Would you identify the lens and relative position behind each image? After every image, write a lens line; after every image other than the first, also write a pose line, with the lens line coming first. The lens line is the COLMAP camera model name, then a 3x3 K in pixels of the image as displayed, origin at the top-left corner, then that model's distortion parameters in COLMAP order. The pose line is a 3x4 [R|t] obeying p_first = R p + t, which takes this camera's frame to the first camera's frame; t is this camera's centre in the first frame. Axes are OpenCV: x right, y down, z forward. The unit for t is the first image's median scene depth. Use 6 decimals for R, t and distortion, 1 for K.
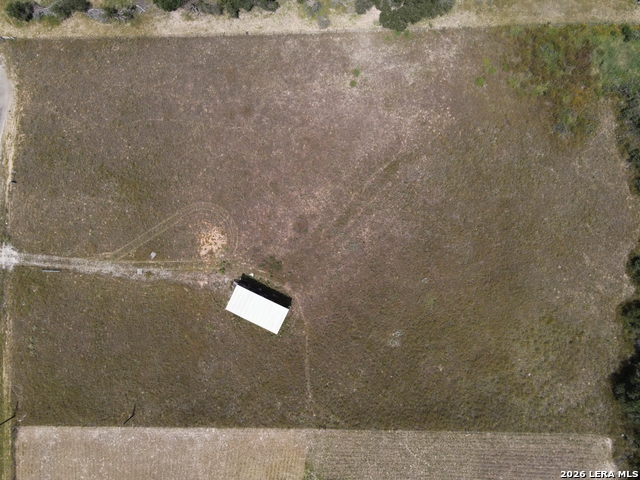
lens RADIAL K [[458.8, 0, 320.0], [0, 458.8, 240.0], [0, 0, 1]] dist [0.007286, 0.002219]
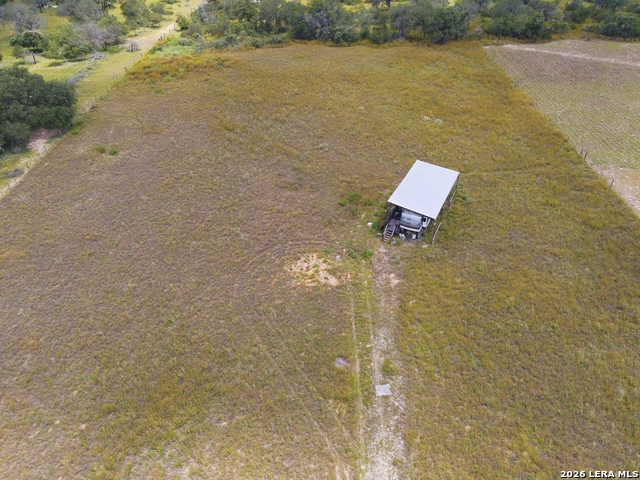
lens RADIAL K [[458.8, 0, 320.0], [0, 458.8, 240.0], [0, 0, 1]] dist [0.007286, 0.002219]
pose [[0.012759, -0.594637, 0.803893, -0.635346], [0.999436, -0.017402, -0.028734, 0.028445], [0.031075, 0.803806, 0.594079, 0.668297]]
